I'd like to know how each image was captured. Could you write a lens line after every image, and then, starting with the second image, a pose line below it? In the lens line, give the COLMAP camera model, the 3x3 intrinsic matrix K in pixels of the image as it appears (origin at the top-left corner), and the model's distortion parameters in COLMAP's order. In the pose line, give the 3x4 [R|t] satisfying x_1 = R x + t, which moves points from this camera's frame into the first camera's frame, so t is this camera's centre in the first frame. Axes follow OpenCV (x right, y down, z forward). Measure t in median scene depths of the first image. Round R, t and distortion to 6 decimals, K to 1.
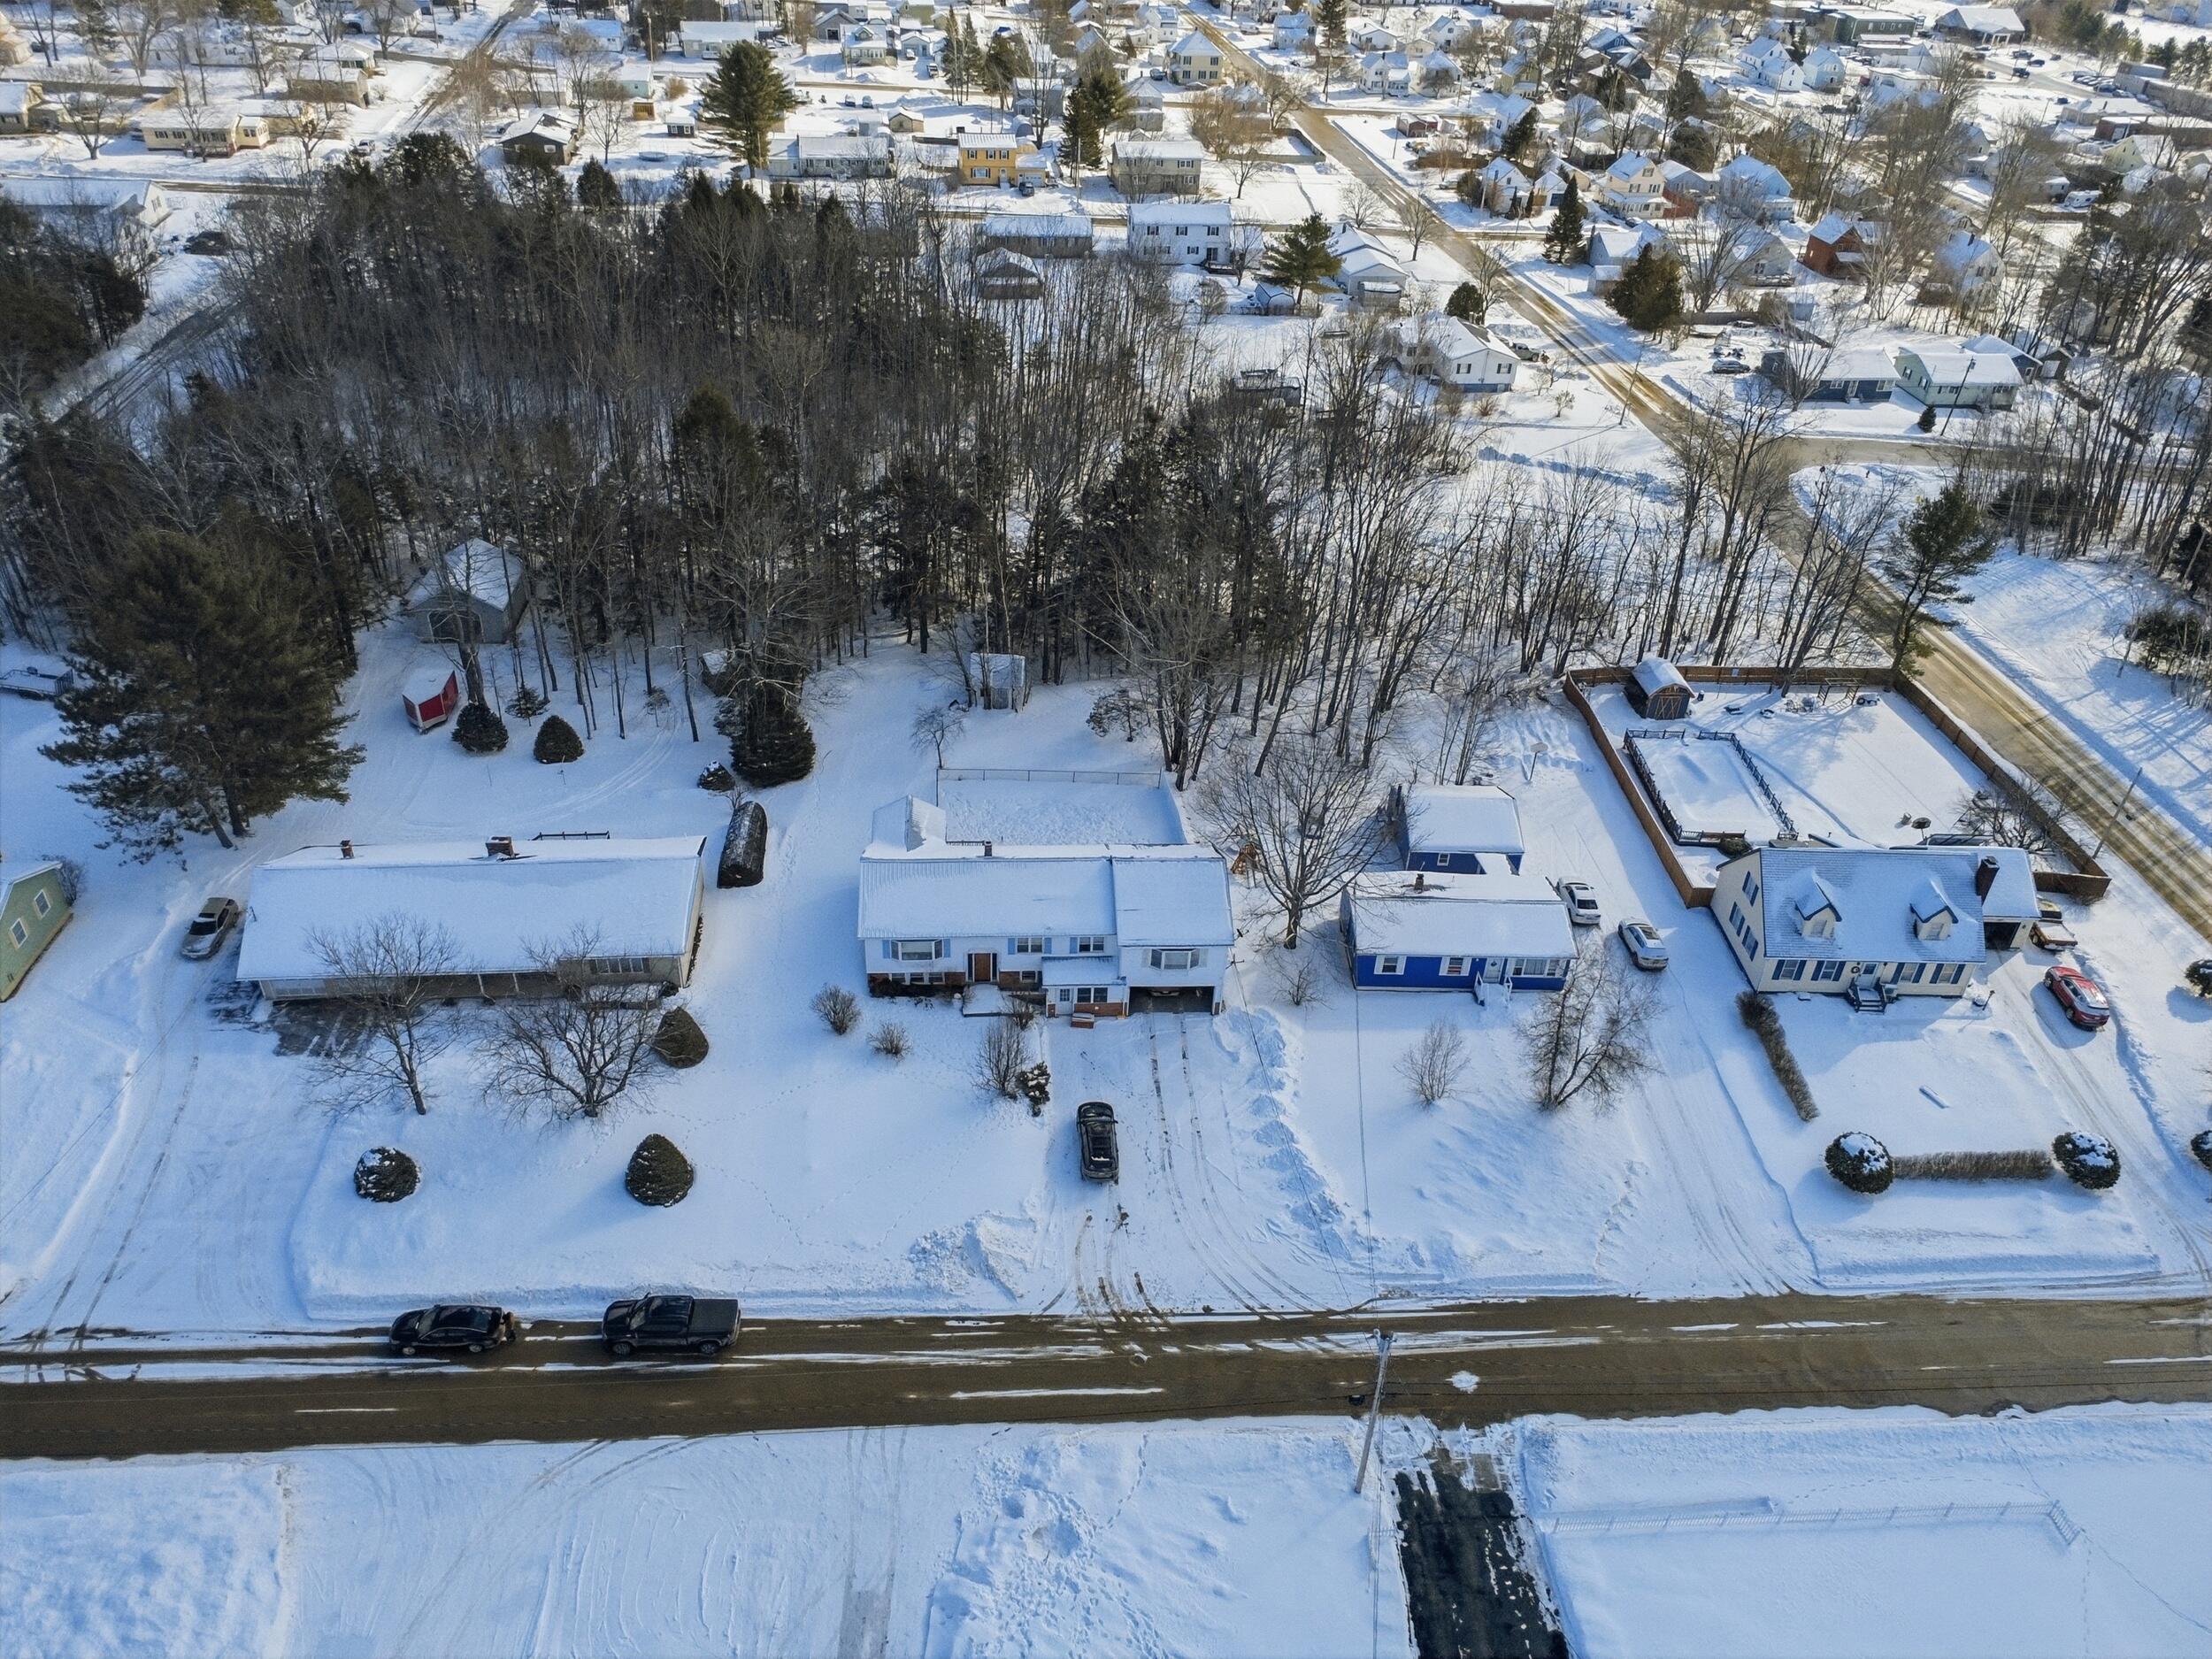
lens RADIAL K [[1613.5, 0, 1103.5], [0, 1613.5, 830.1], [0, 0, 1]] dist [0.000180, 0.001666]
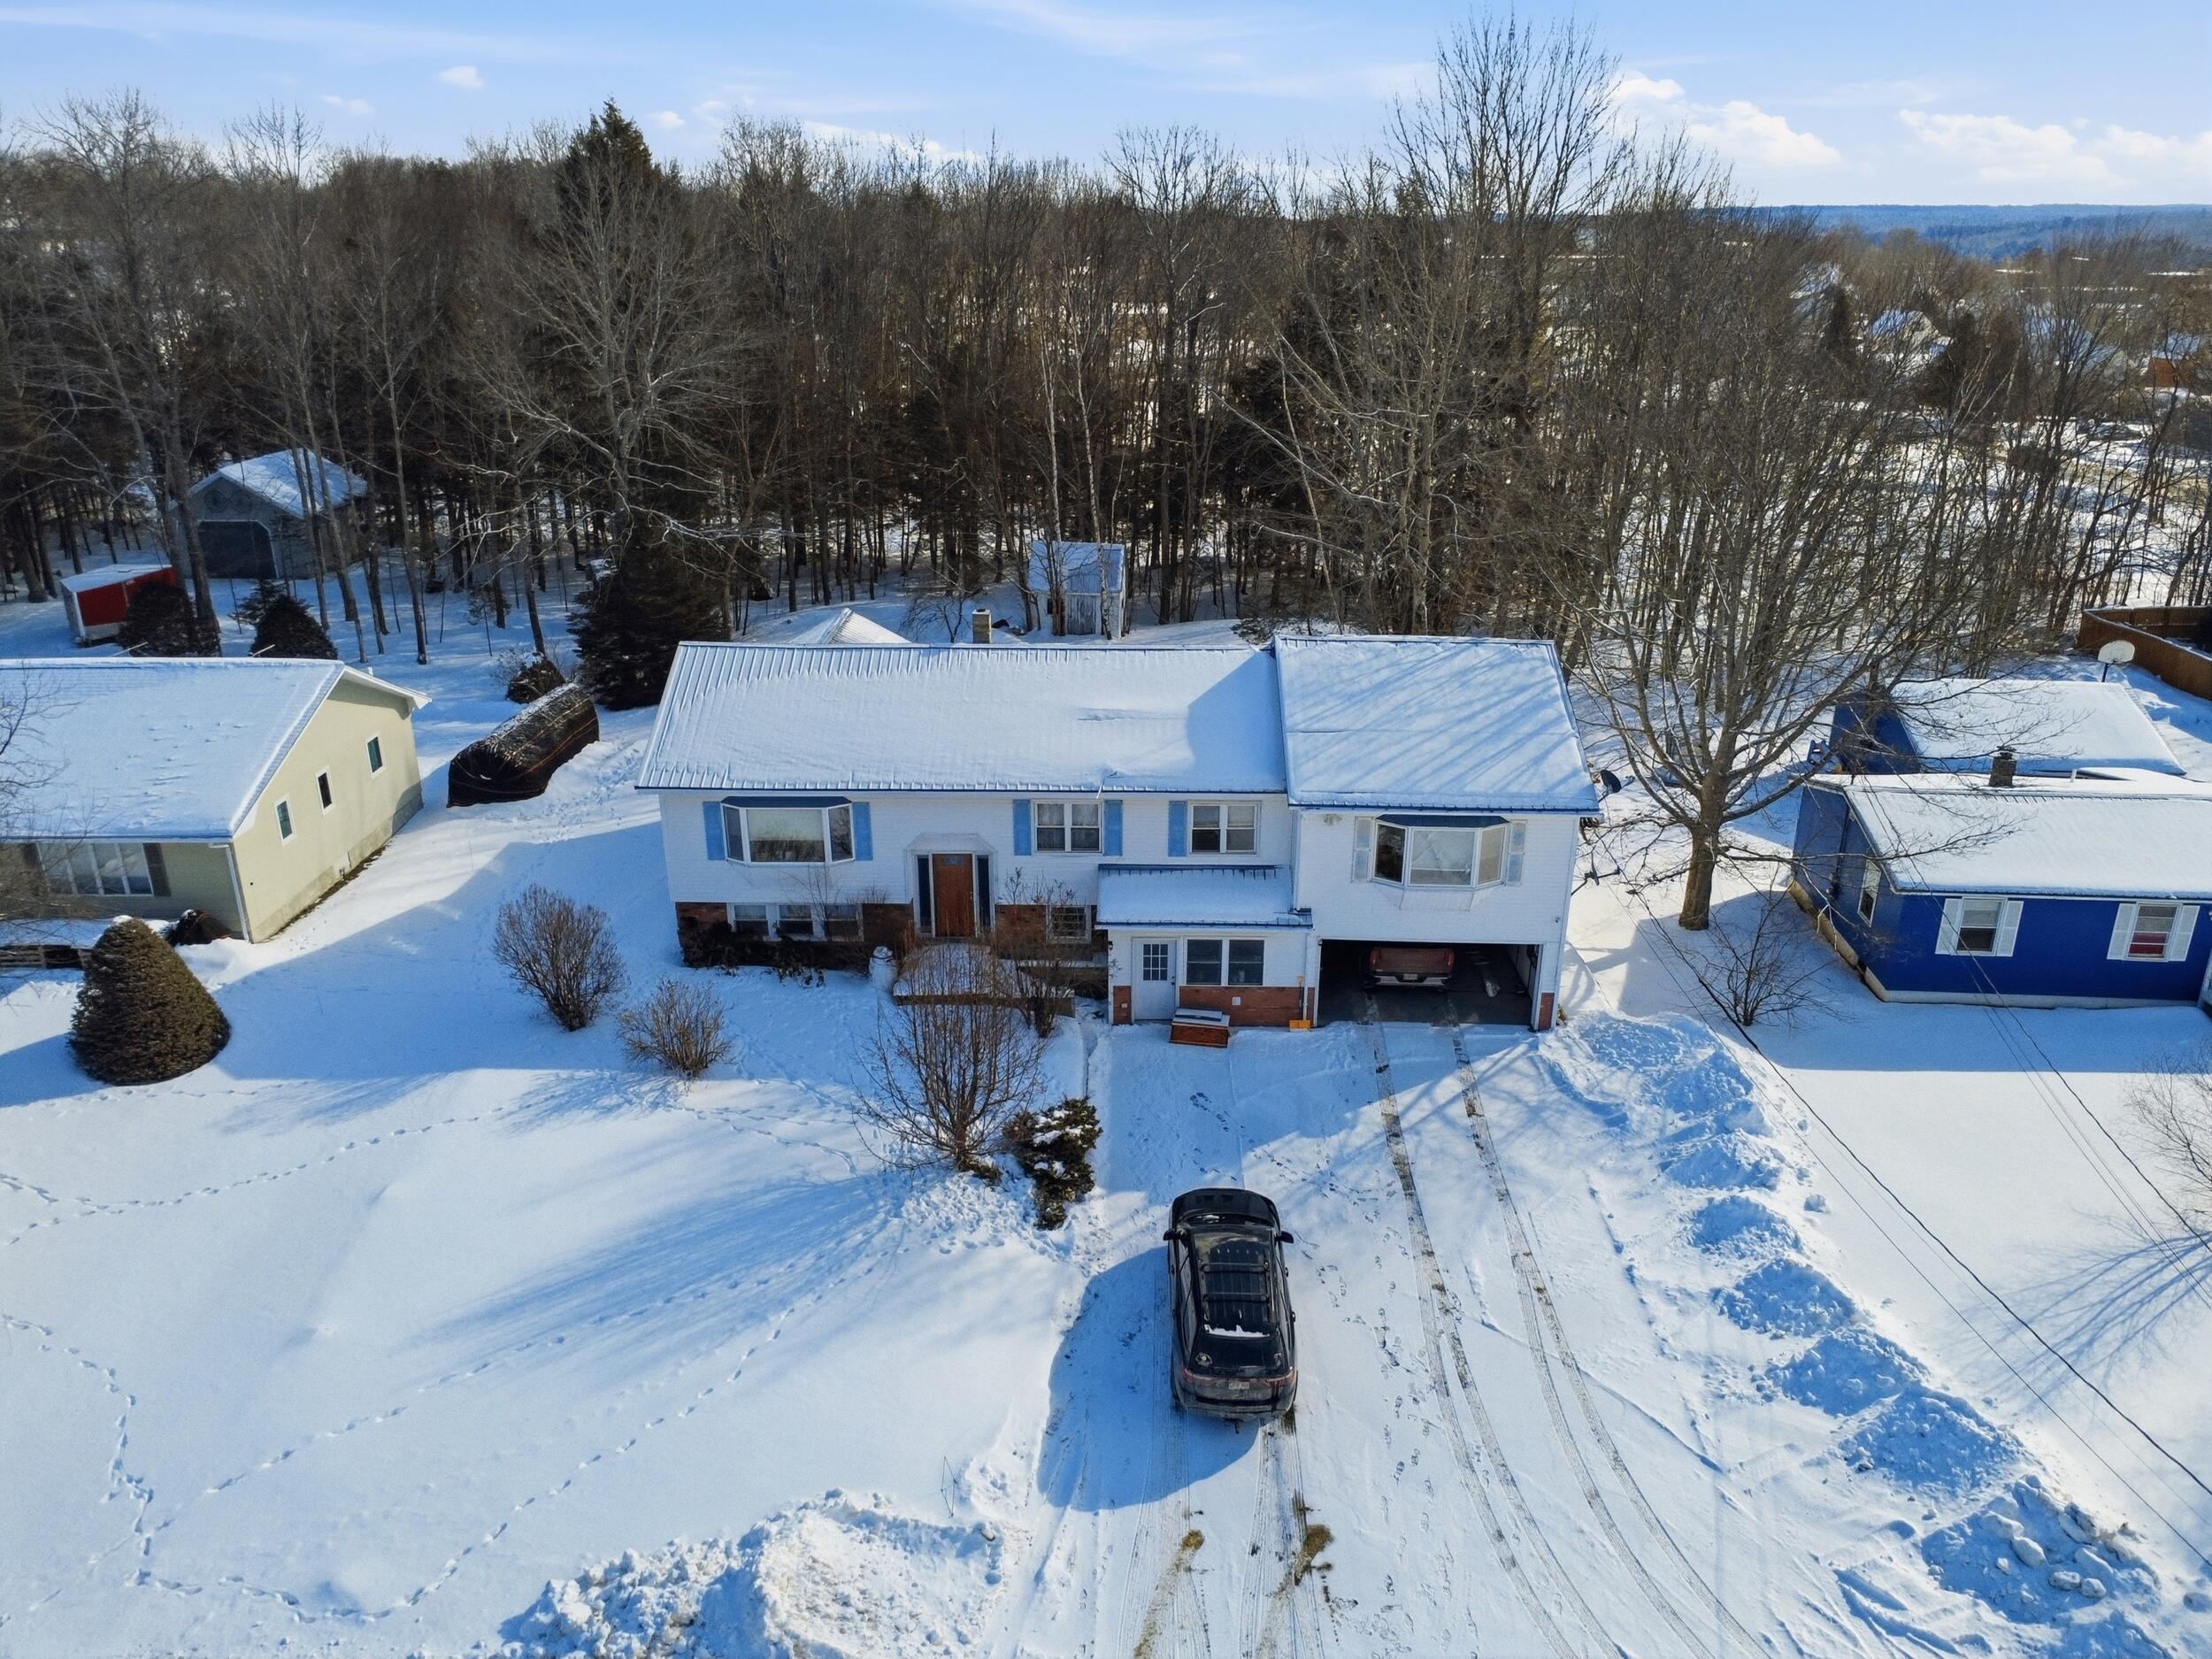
lens RADIAL K [[1613.5, 0, 1109.2], [0, 1613.5, 822.8], [0, 0, 1]] dist [0.000180, 0.001666]
pose [[0.994886, -0.003008, -0.100962, 0.004871], [-0.020983, 0.971597, -0.235711, 0.164947], [0.098804, 0.236624, 0.966564, 0.618896]]
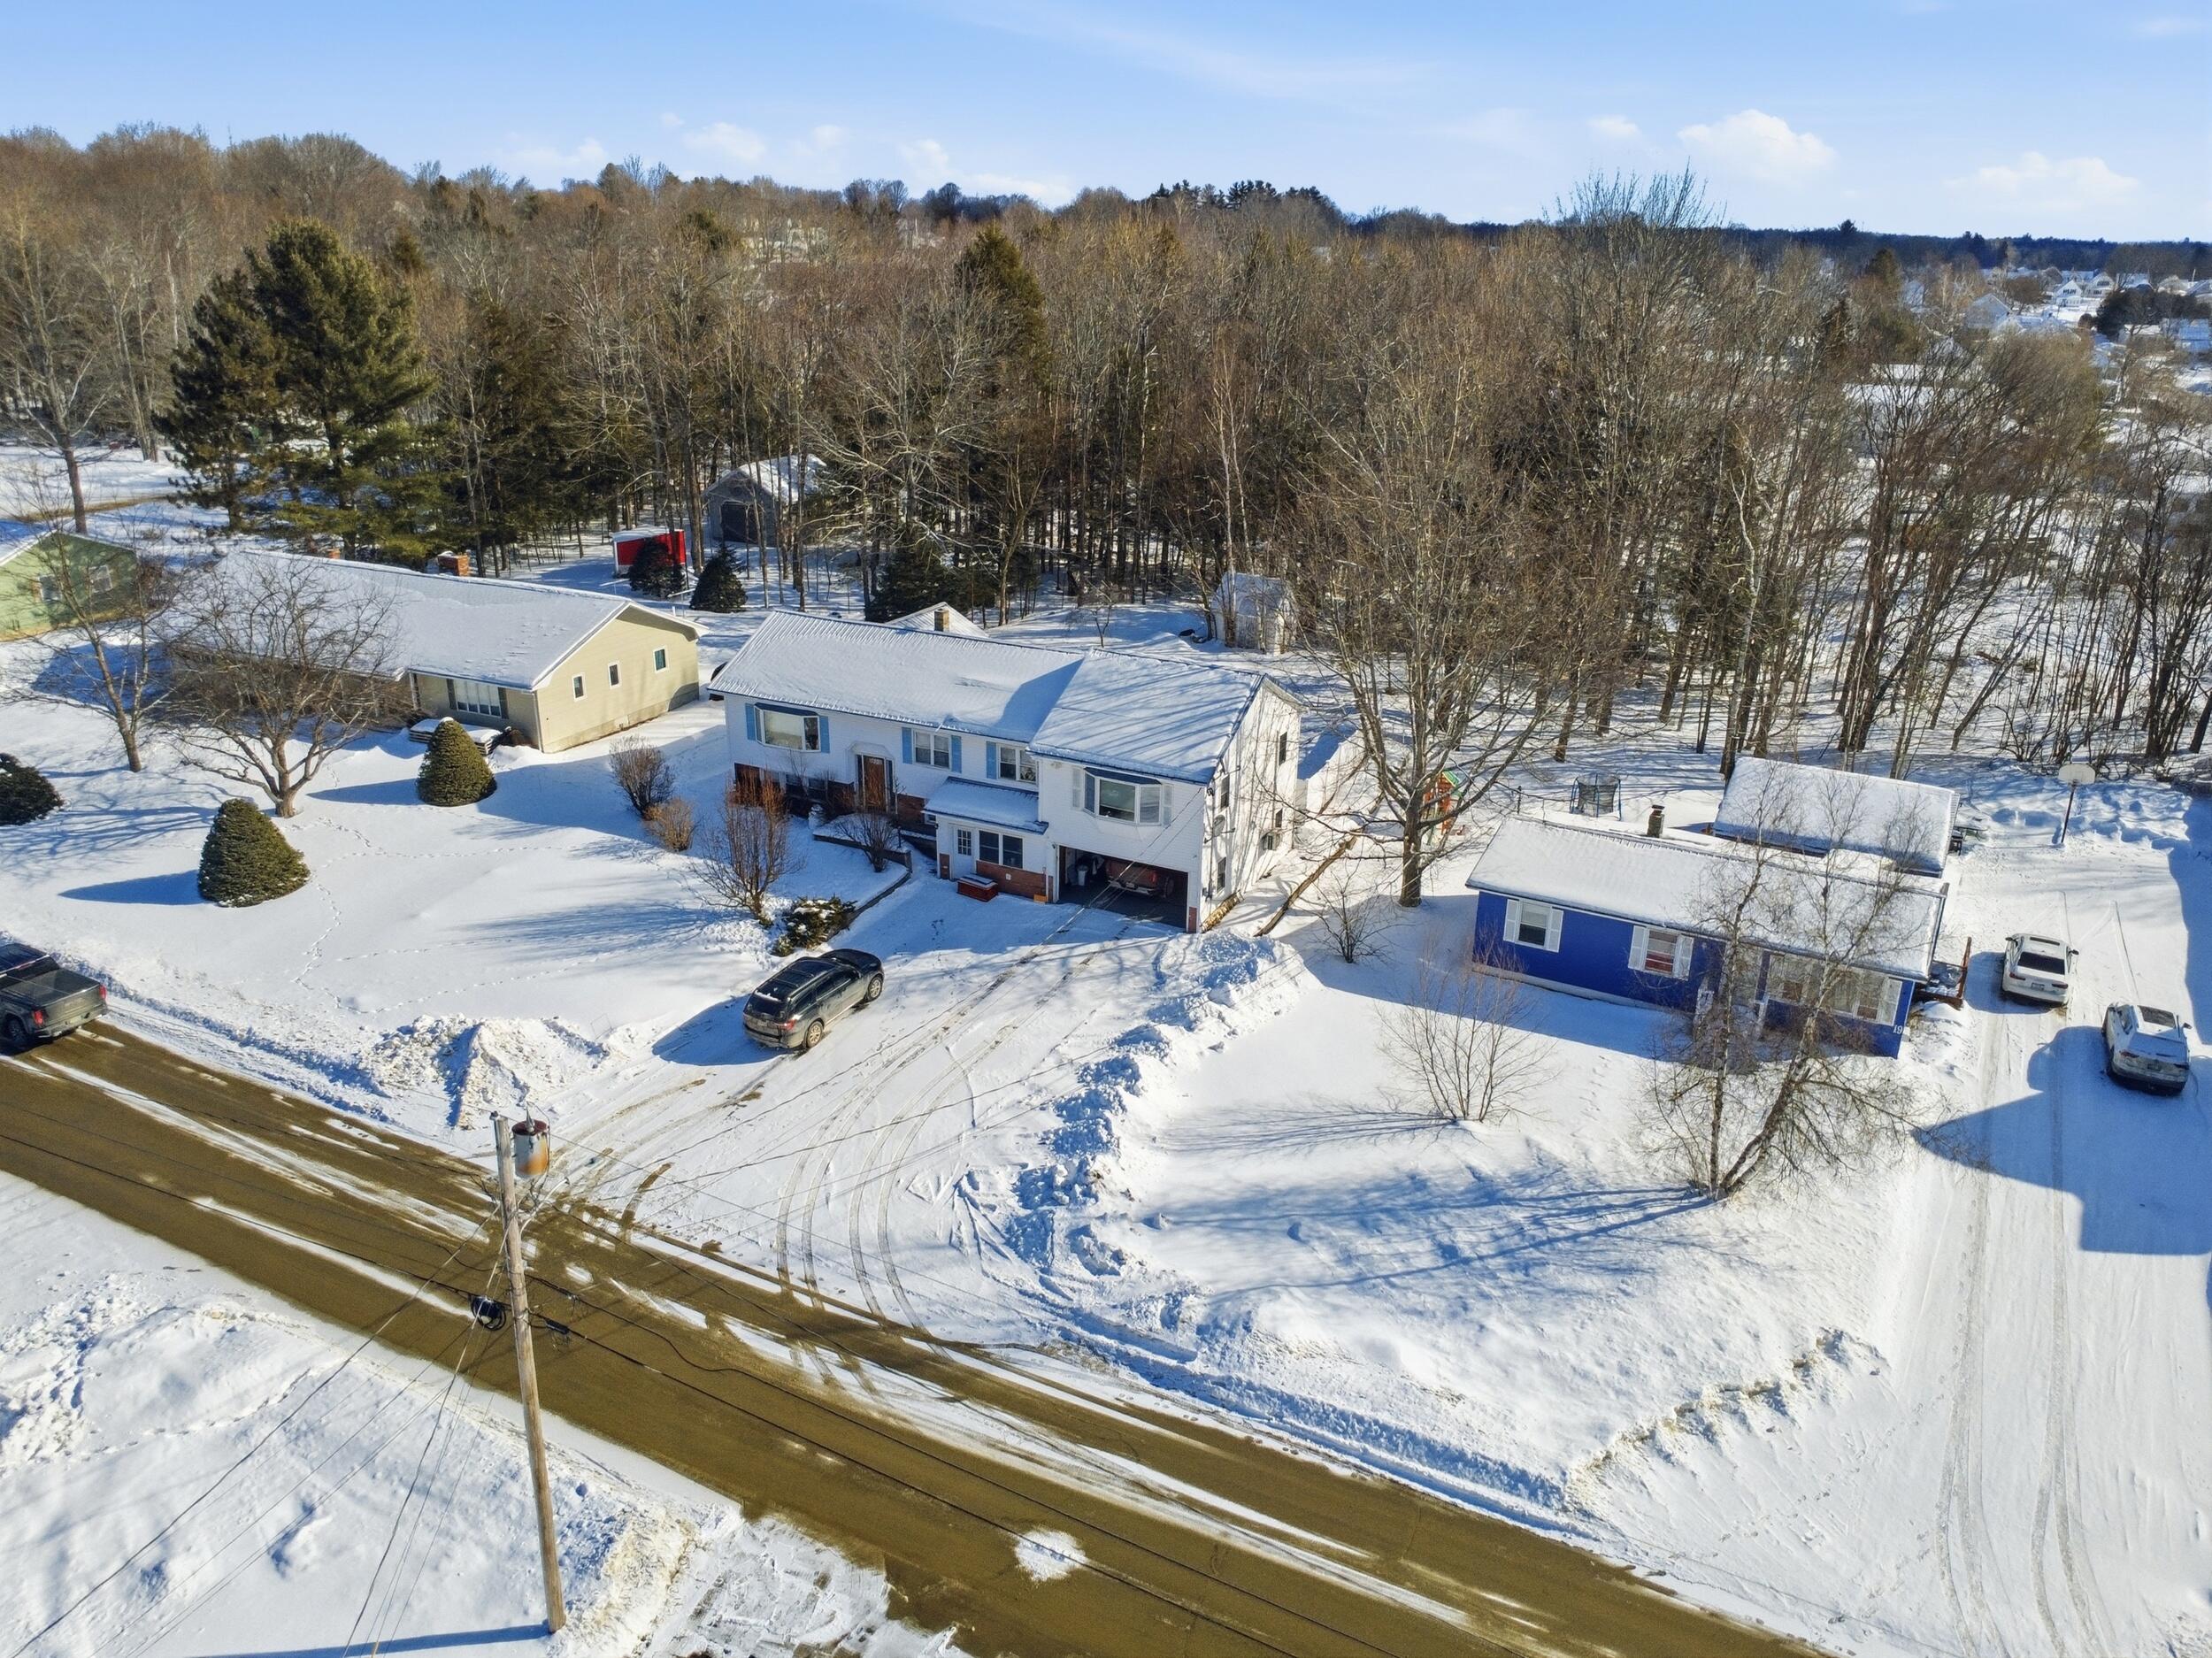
lens RADIAL K [[1613.4, 0, 1094.1], [0, 1613.4, 831.9], [0, 0, 1]] dist [0.000180, 0.001666]
pose [[0.858295, 0.155574, -0.489005, 0.323695], [-0.271191, 0.946508, -0.174865, 0.195485], [0.435643, 0.282700, 0.854574, 0.502626]]
